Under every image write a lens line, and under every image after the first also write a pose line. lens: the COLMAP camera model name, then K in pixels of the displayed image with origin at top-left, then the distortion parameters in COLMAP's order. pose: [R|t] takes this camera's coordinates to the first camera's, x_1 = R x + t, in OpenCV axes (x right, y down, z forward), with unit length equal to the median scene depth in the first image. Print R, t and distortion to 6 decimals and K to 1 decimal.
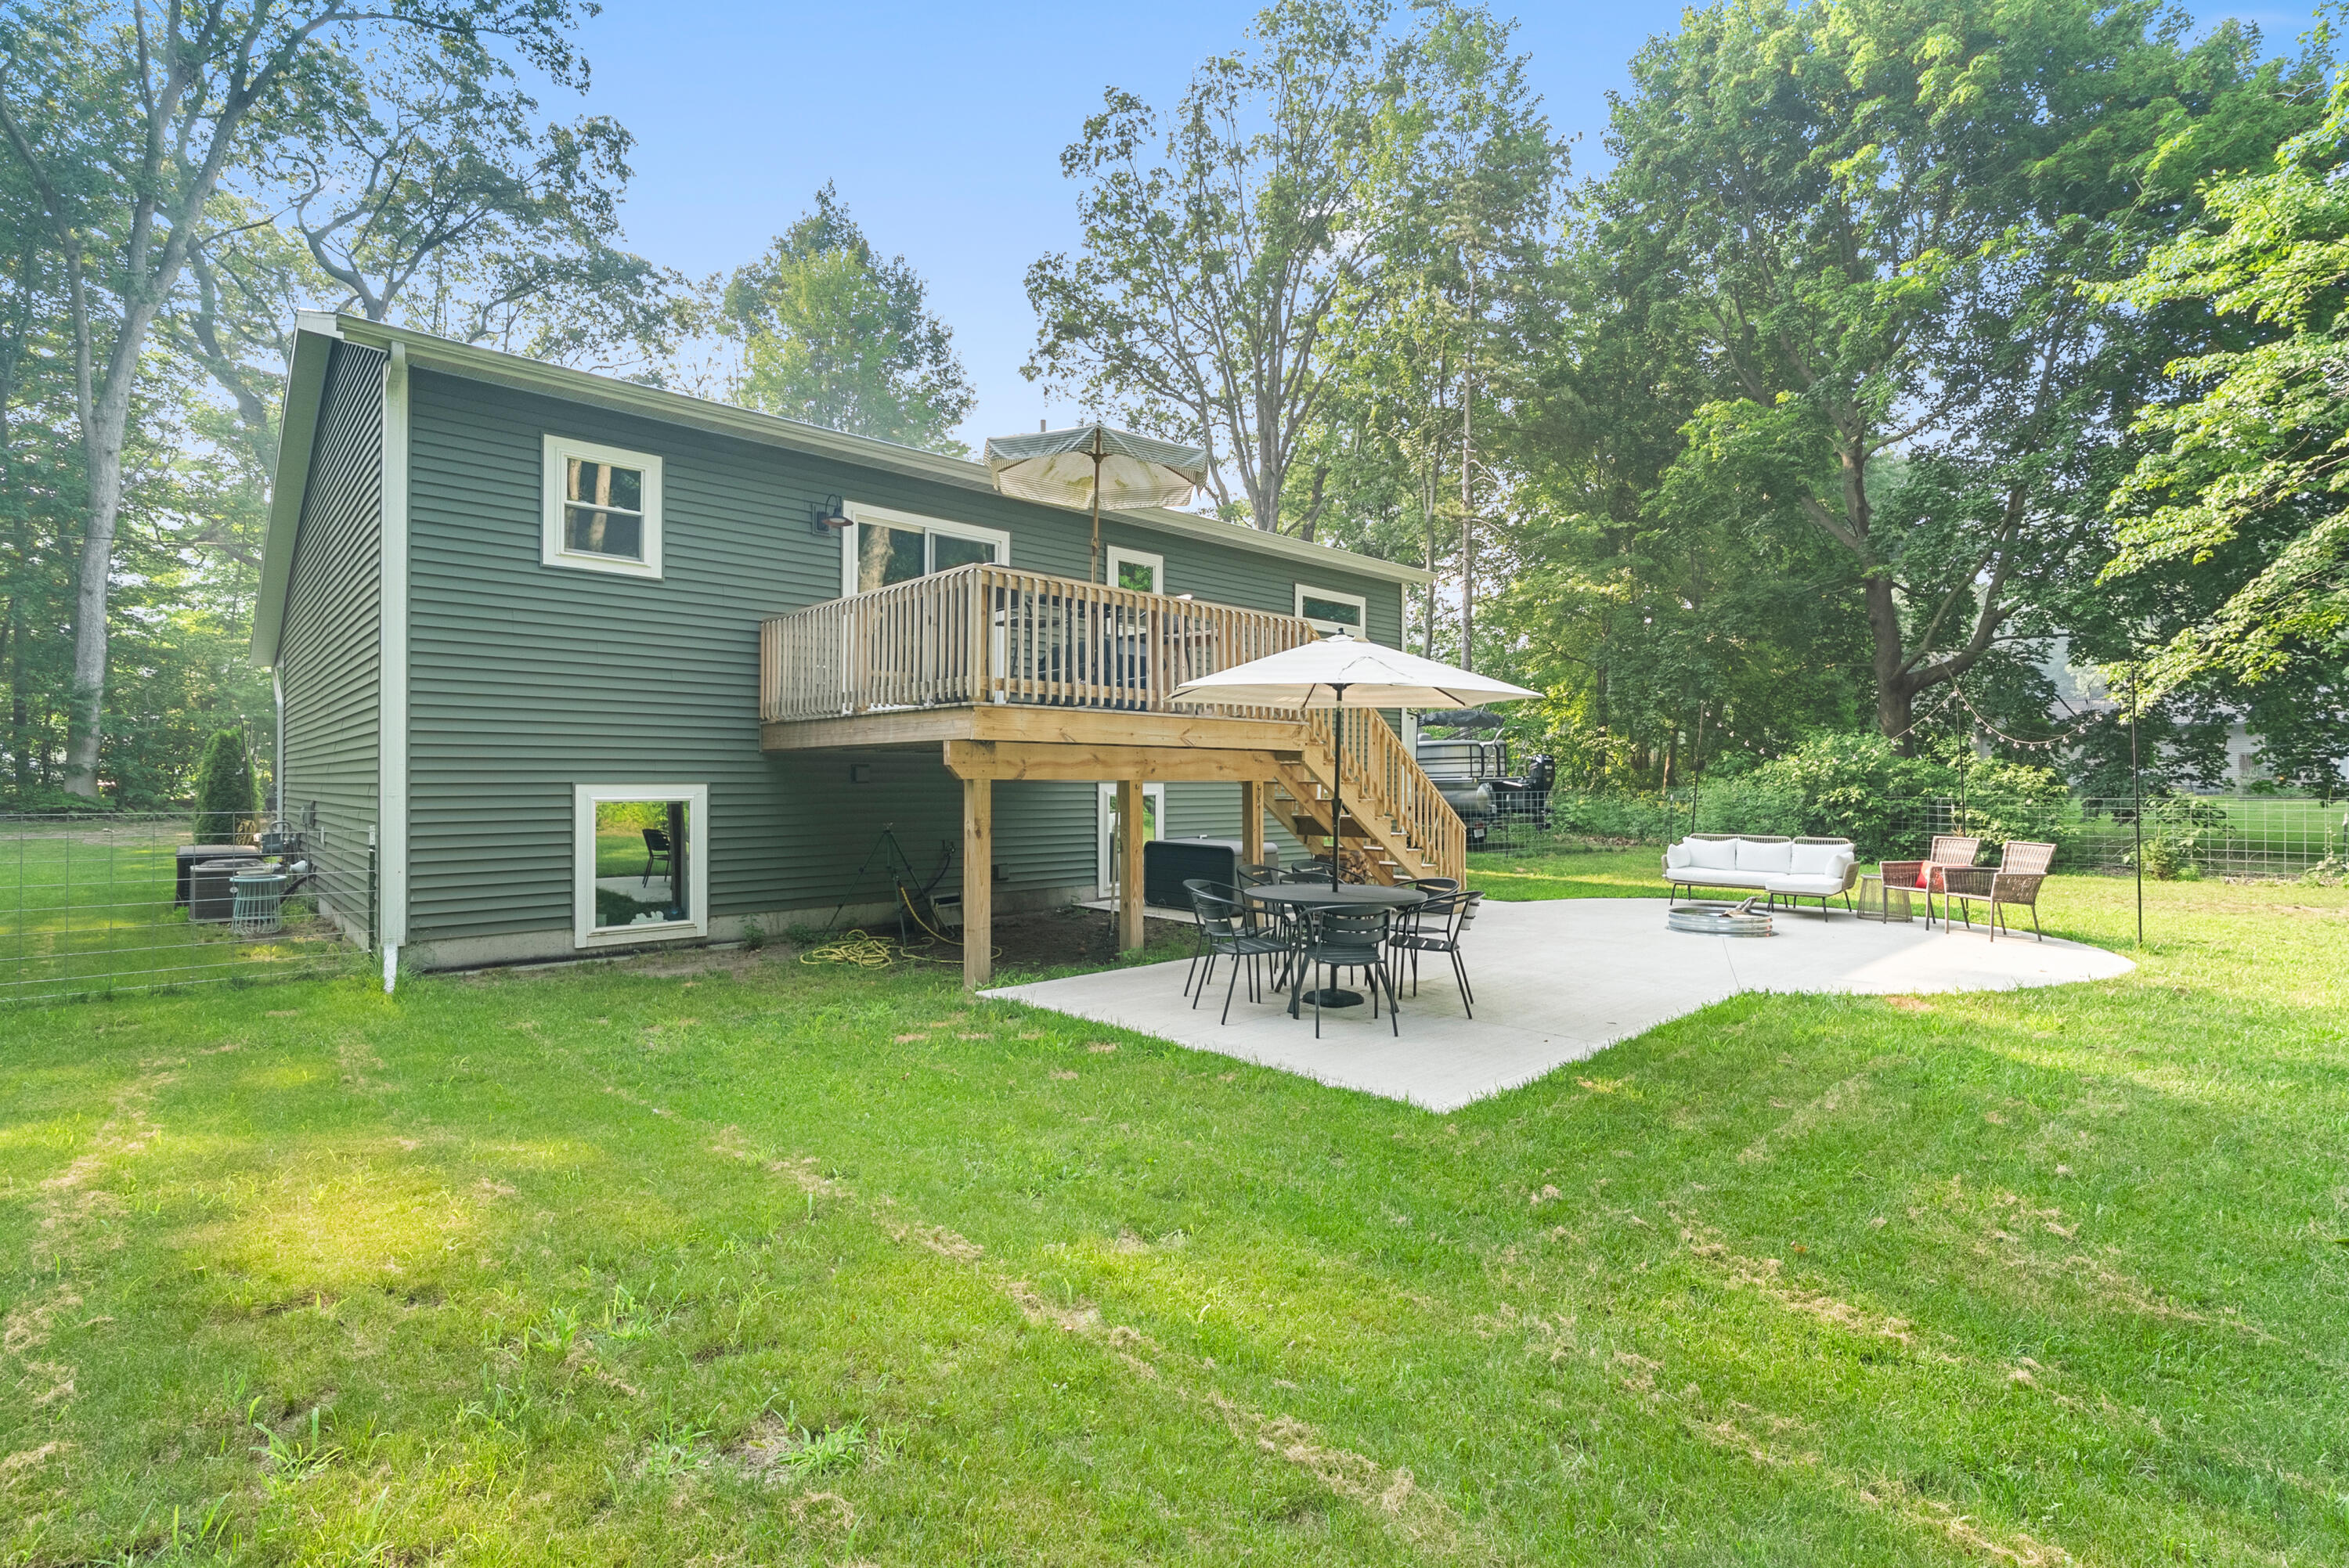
lens RADIAL K [[1069.4, 0, 1179.8], [0, 1069.4, 780.0], [0, 0, 1]] dist [-0.008860, 0.007685]
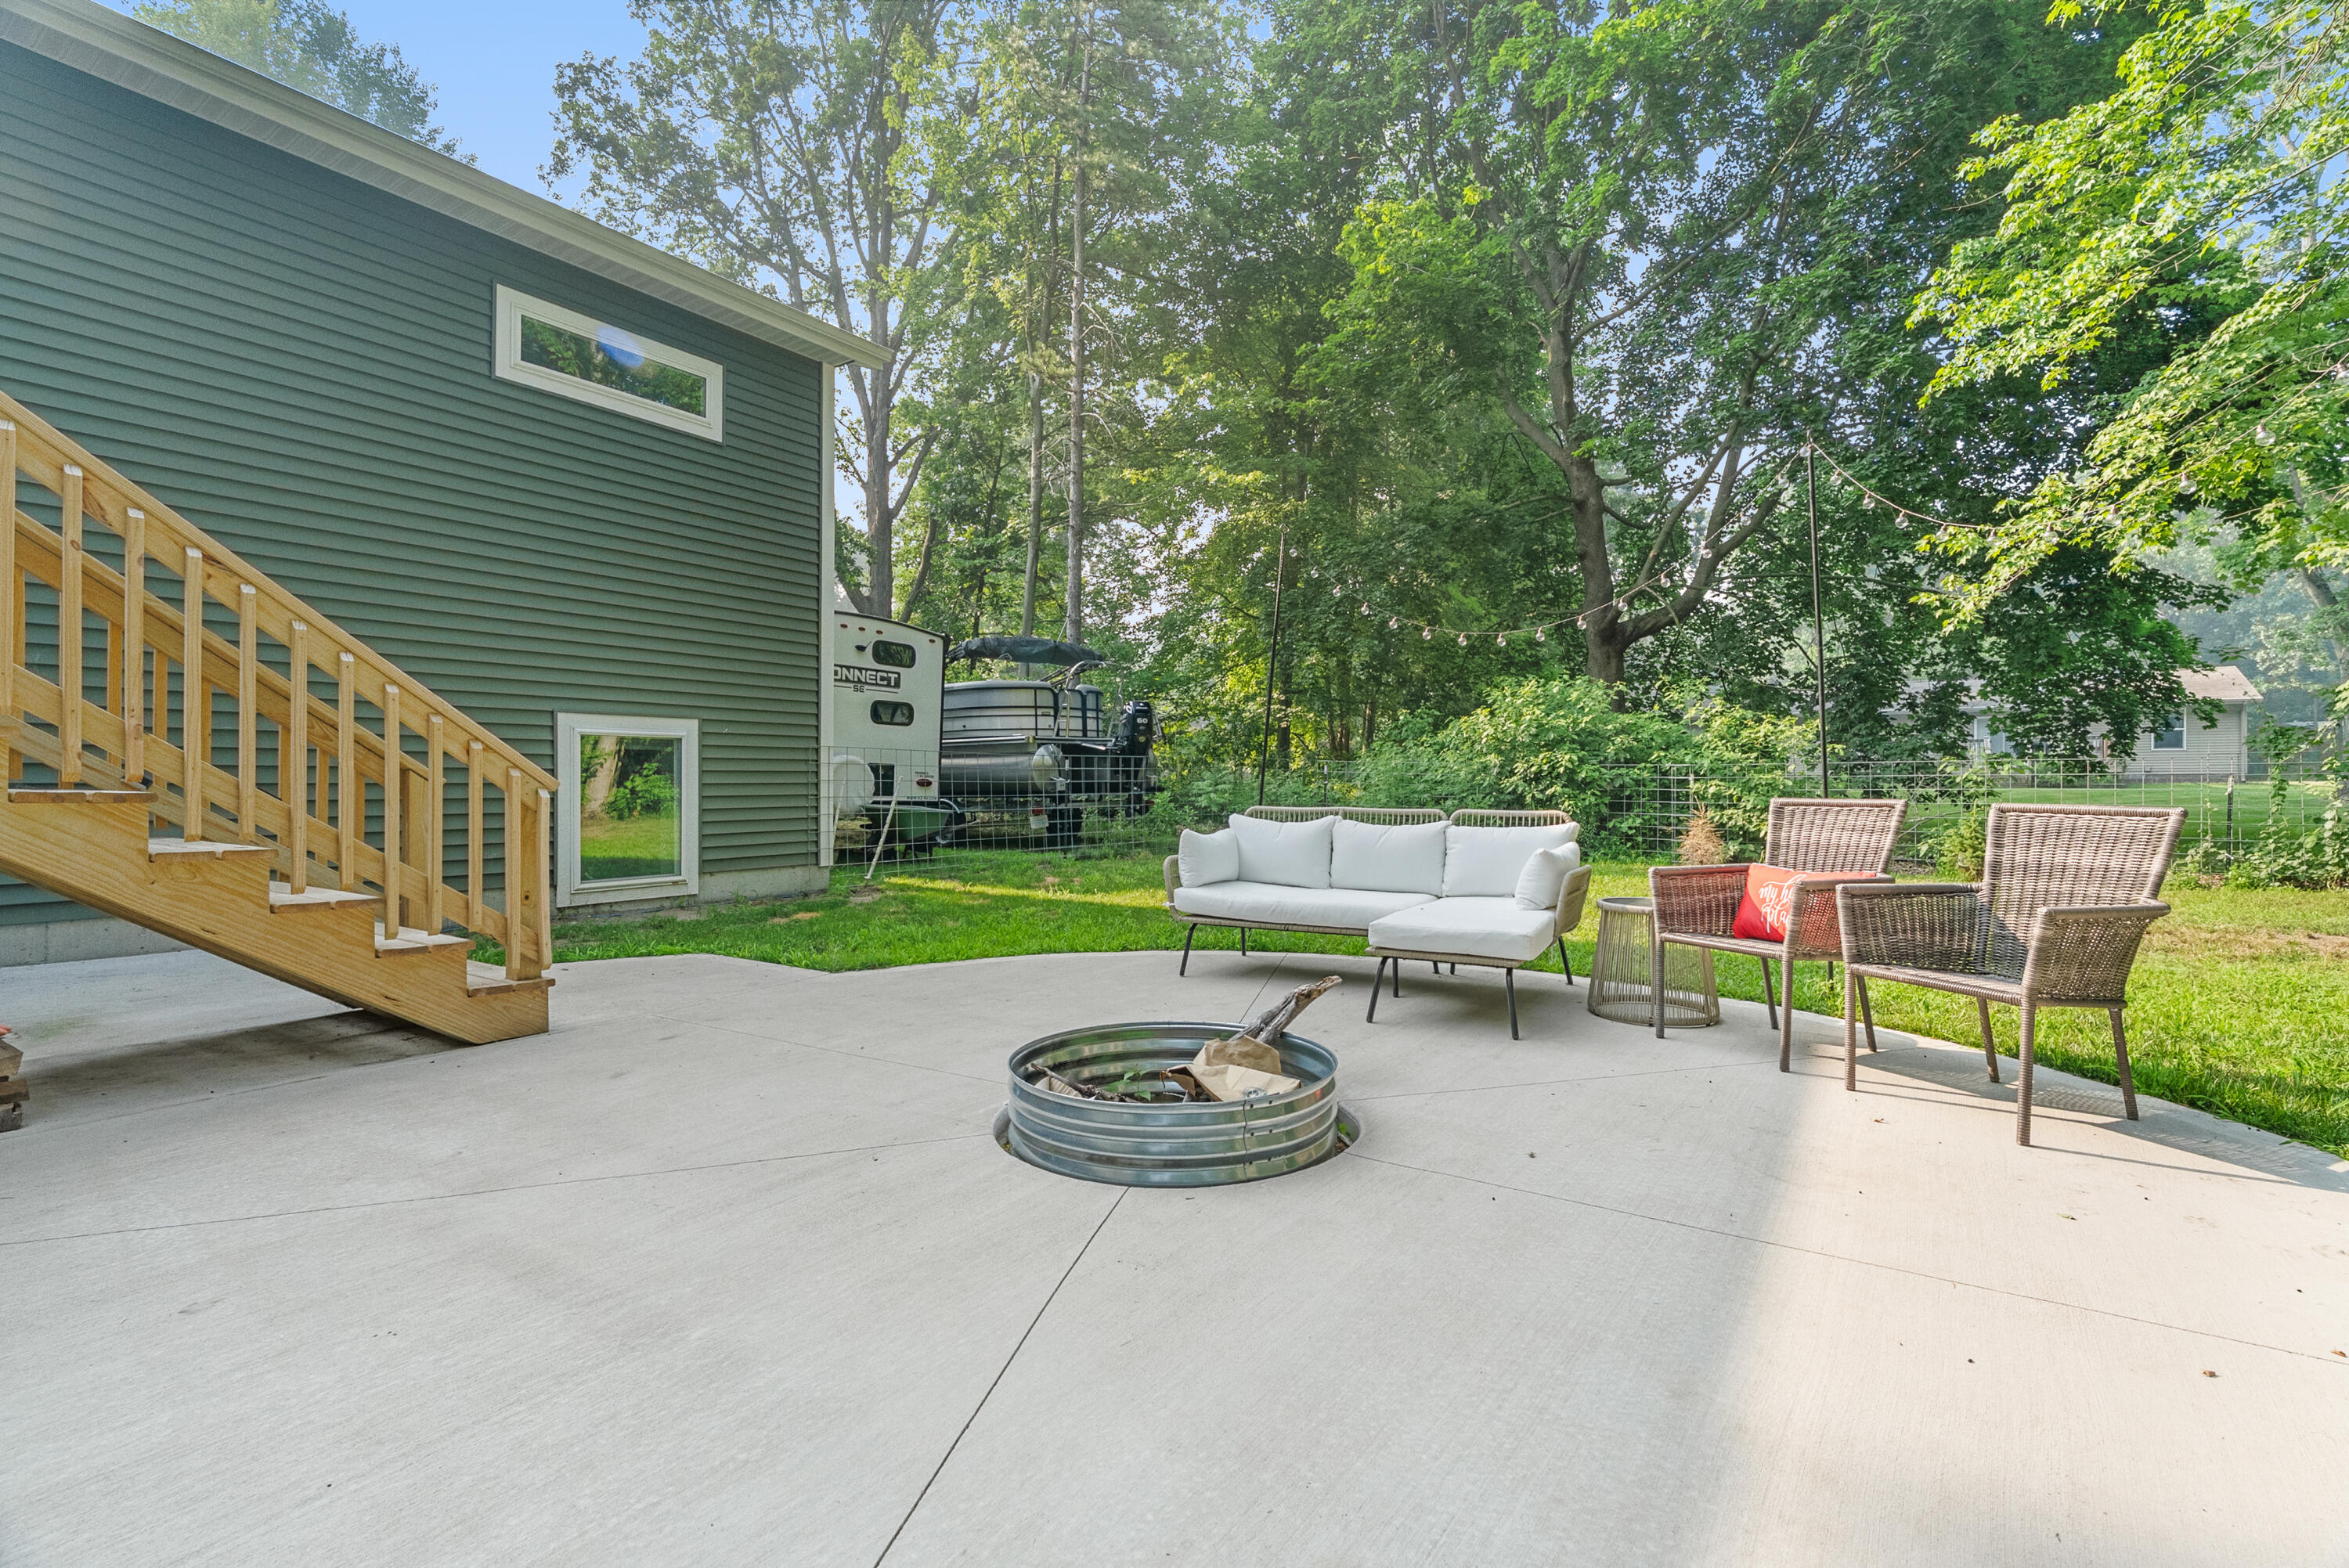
lens RADIAL K [[1006.5, 0, 1174.5], [0, 1006.5, 784.0], [0, 0, 1]] dist [0.000320, 0.000032]
pose [[0.979086, 0.000650, 0.203447, 0.249200], [-0.000872, 0.999999, 0.001001, 0.027889], [-0.203447, -0.001158, 0.979085, 0.406715]]
